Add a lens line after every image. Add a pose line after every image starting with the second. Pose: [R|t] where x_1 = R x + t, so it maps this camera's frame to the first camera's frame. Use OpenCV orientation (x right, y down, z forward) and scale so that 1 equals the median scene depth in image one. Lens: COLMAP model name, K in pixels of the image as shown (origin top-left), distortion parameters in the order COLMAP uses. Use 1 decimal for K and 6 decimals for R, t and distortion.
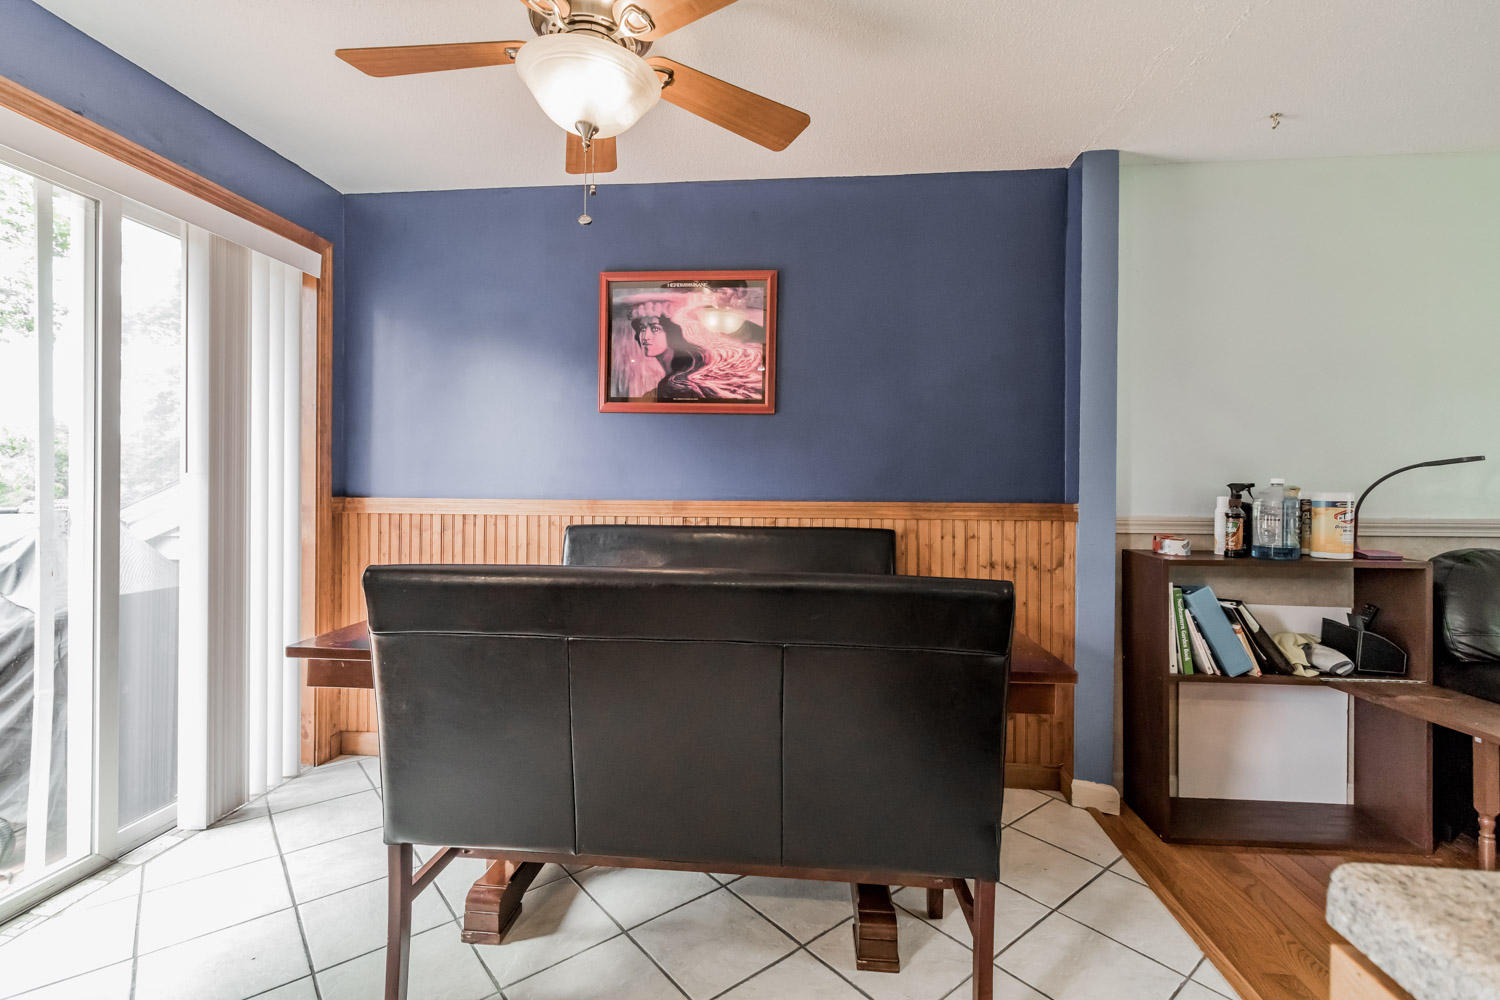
lens RADIAL K [[697.8, 0, 743.6], [0, 697.8, 486.7], [0, 0, 1]] dist [-0.004534, -0.000144]
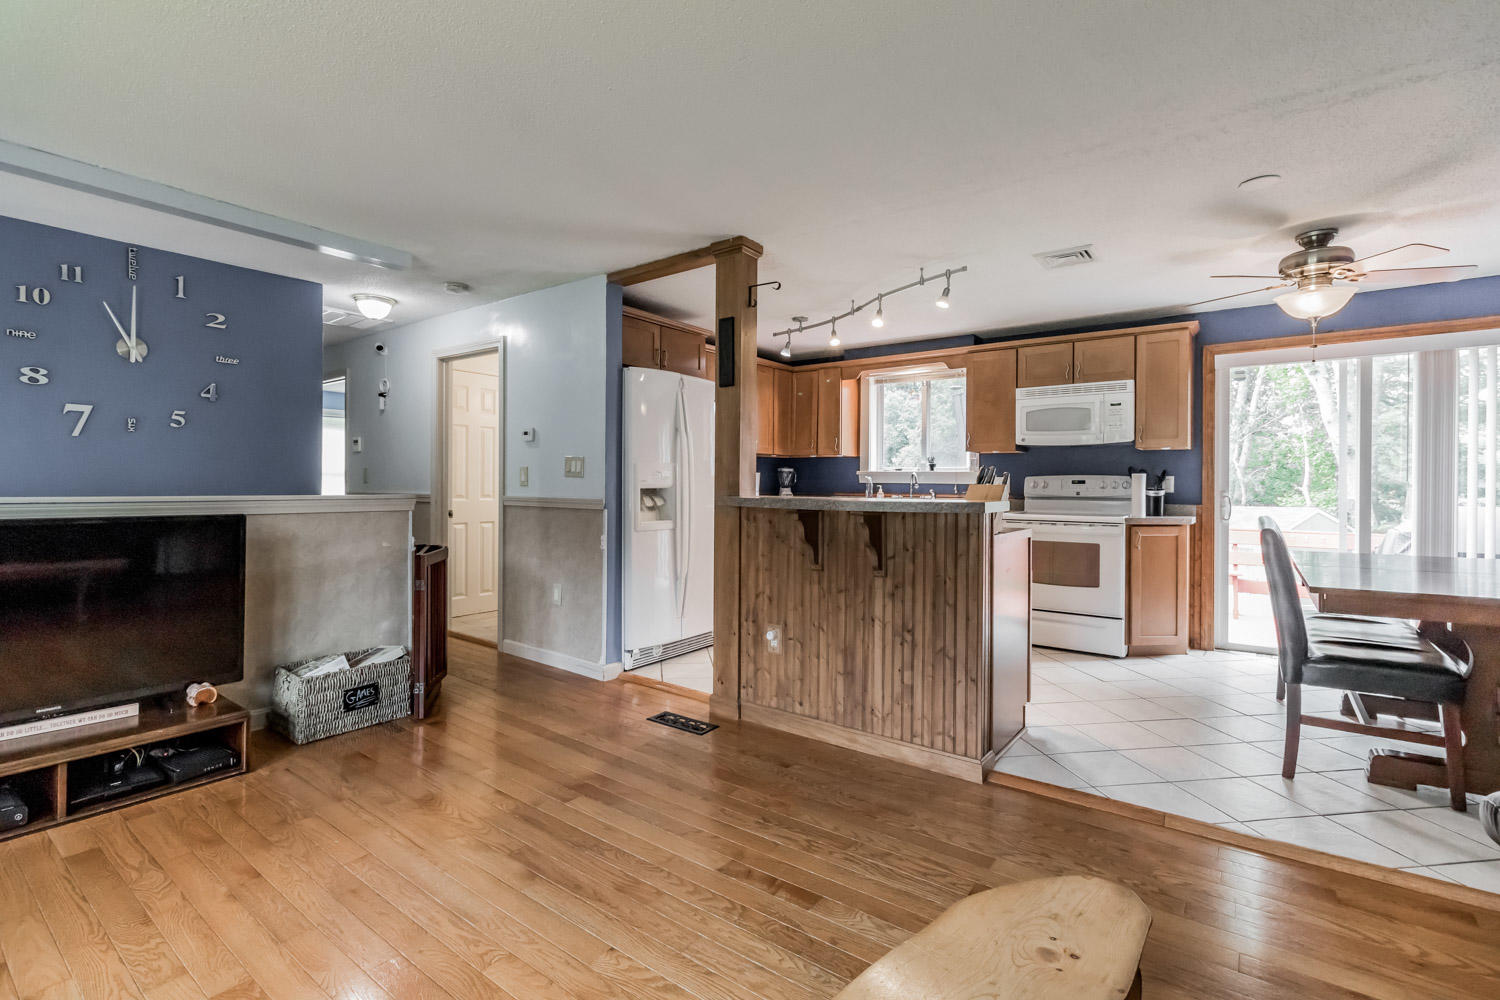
lens RADIAL K [[697.8, 0, 743.6], [0, 697.8, 486.7], [0, 0, 1]] dist [-0.004534, -0.000144]
pose [[-0.535558, -0.011051, -0.844426, 1.511392], [-0.010685, 0.999923, -0.006309, 0.021206], [0.844431, 0.005643, -0.535635, 0.407021]]
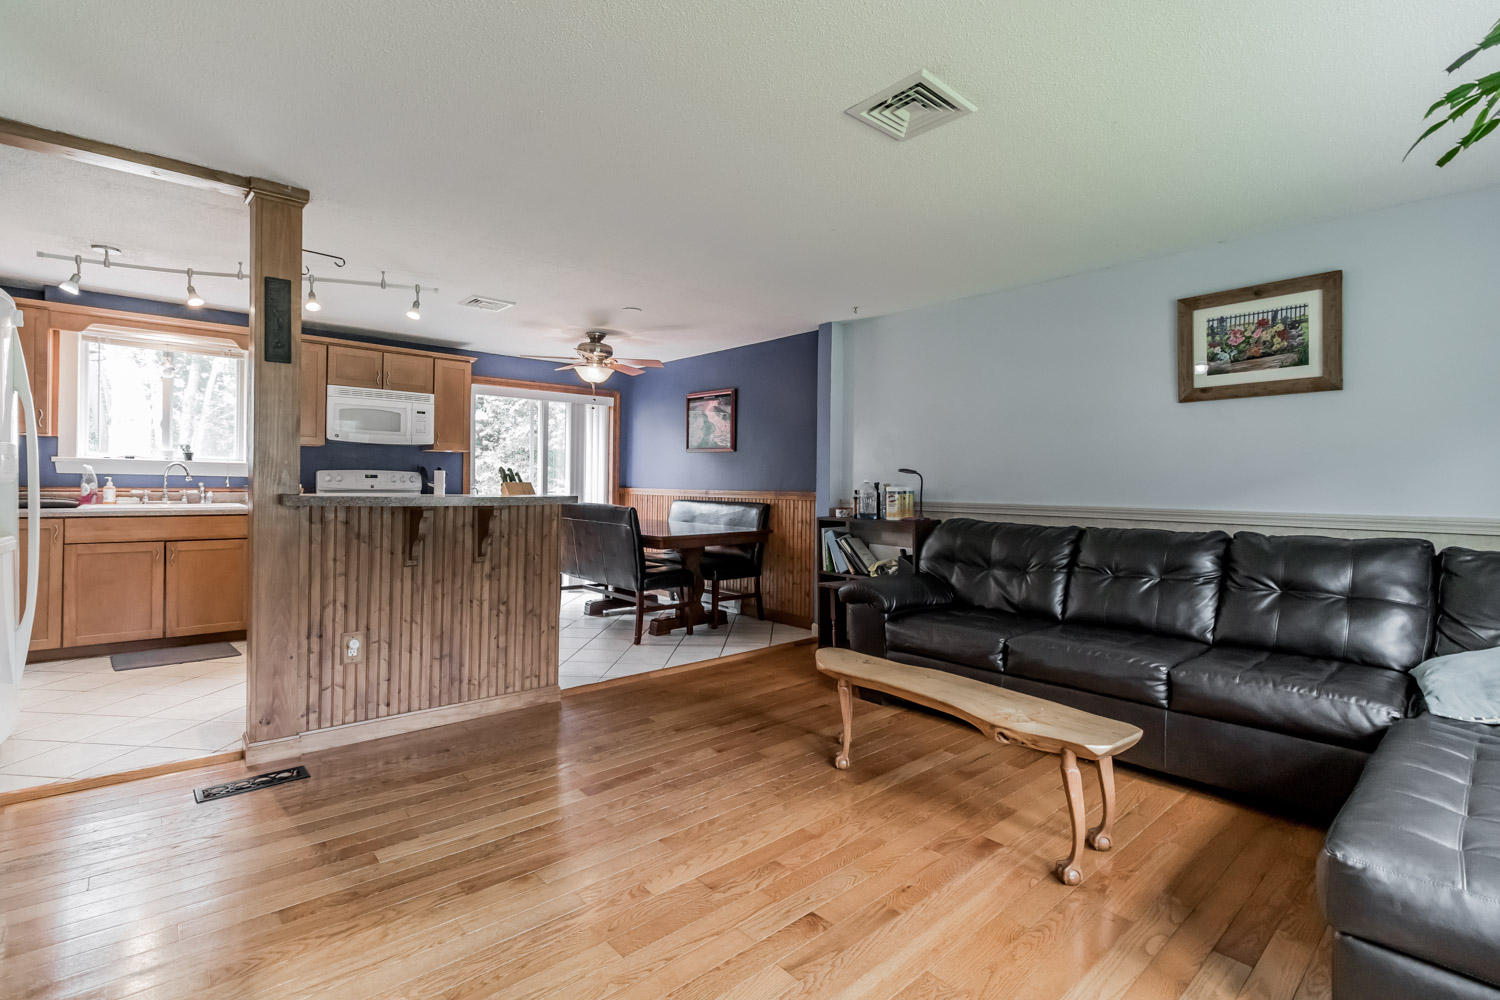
lens RADIAL K [[697.8, 0, 743.6], [0, 697.8, 486.7], [0, 0, 1]] dist [-0.004534, -0.000144]
pose [[0.729891, 0.002781, -0.683558, 1.698071], [-0.005844, 0.999981, -0.002173, 0.015886], [0.683539, 0.005581, 0.729893, -0.667933]]
